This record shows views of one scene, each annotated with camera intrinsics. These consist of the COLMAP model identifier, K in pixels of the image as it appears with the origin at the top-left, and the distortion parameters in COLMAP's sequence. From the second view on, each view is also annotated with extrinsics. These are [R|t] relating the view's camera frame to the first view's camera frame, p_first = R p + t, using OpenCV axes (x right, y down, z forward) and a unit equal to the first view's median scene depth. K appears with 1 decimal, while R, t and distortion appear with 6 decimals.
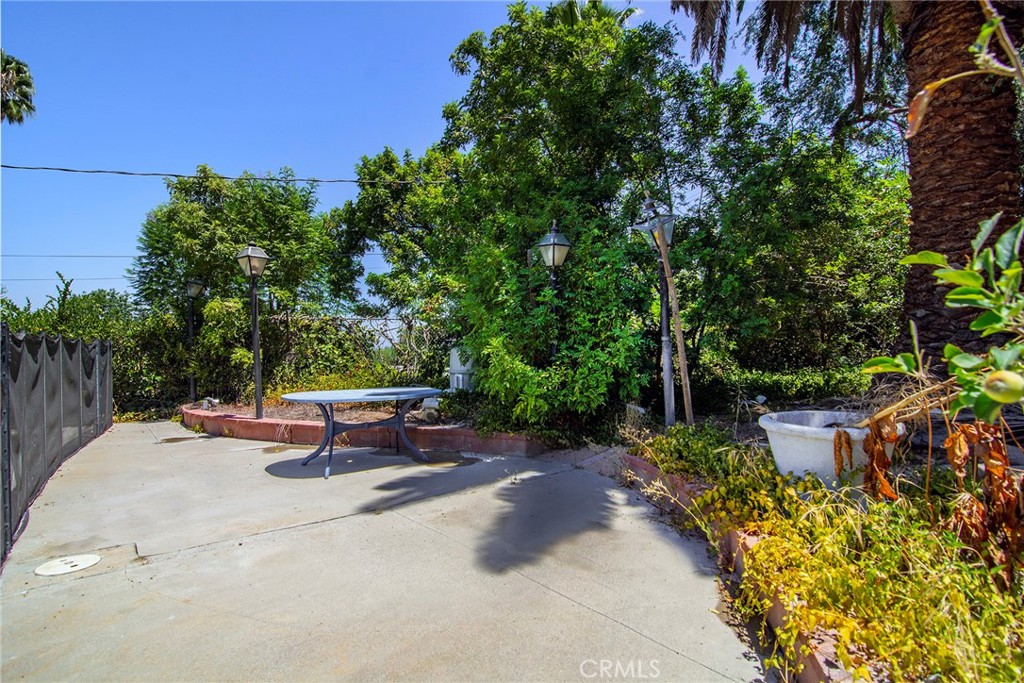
lens RADIAL K [[467.8, 0, 511.7], [0, 467.8, 343.9], [0, 0, 1]] dist [-0.016574, -0.000631]
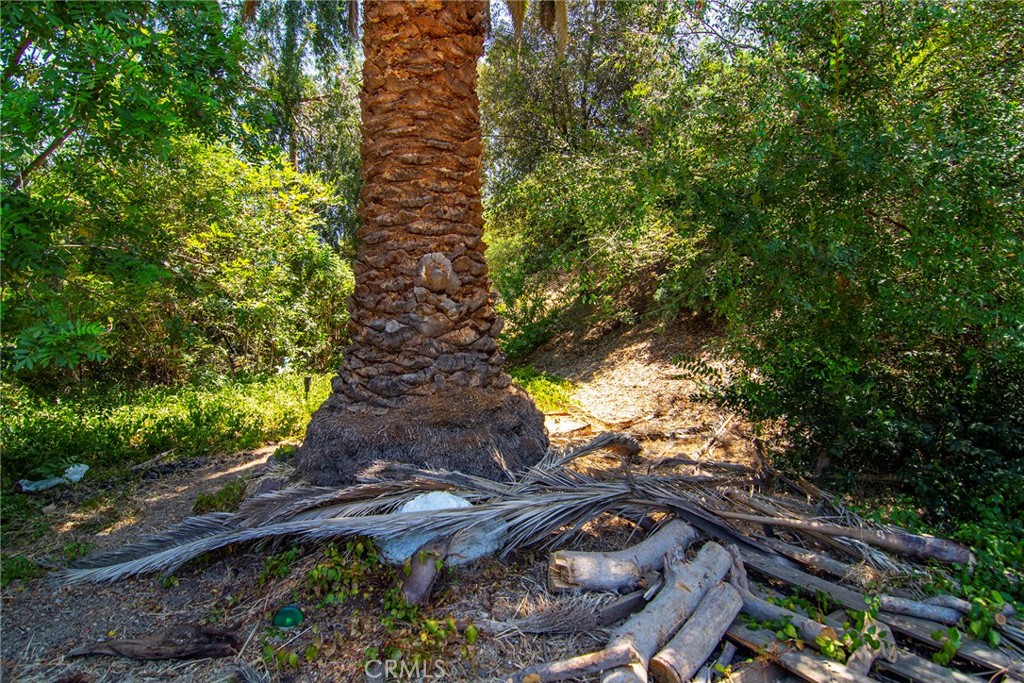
lens RADIAL K [[467.8, 0, 513.7], [0, 467.8, 343.8], [0, 0, 1]] dist [-0.016574, -0.000631]
pose [[0.304882, -0.007927, 0.952357, 0.341584], [-0.005209, 0.999937, 0.009990, -0.050581], [-0.952376, -0.008006, 0.304822, 0.658099]]
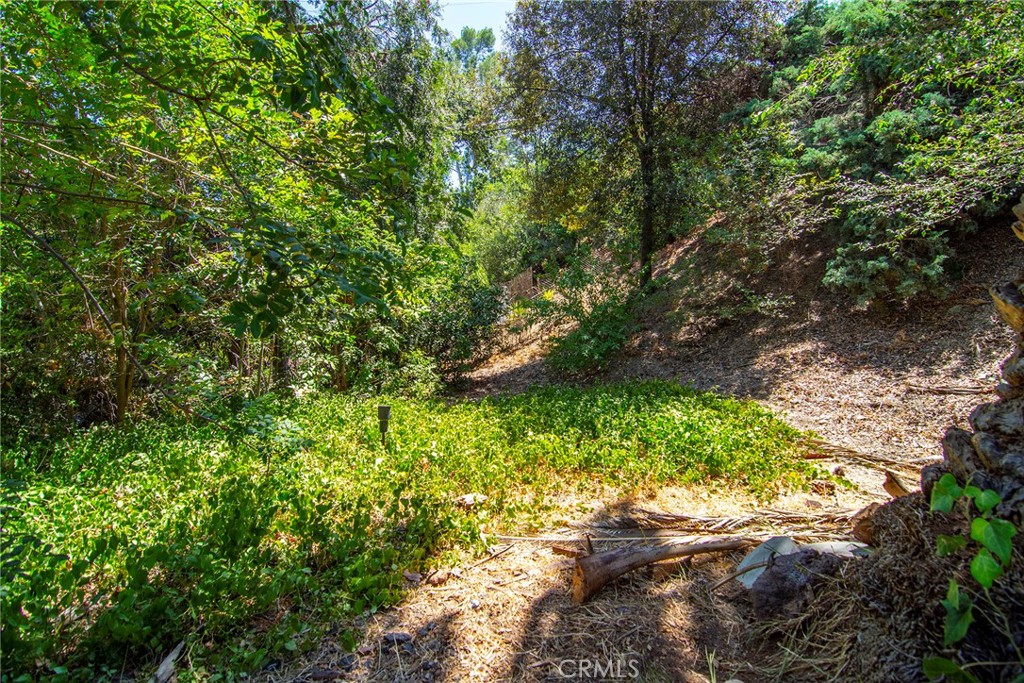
lens RADIAL K [[467.8, 0, 510.4], [0, 467.8, 341.7], [0, 0, 1]] dist [-0.016574, -0.000631]
pose [[0.196764, 0.006323, 0.980430, 0.754823], [0.006597, 0.999948, -0.007772, -0.036012], [-0.980429, 0.007997, 0.196712, 1.329308]]
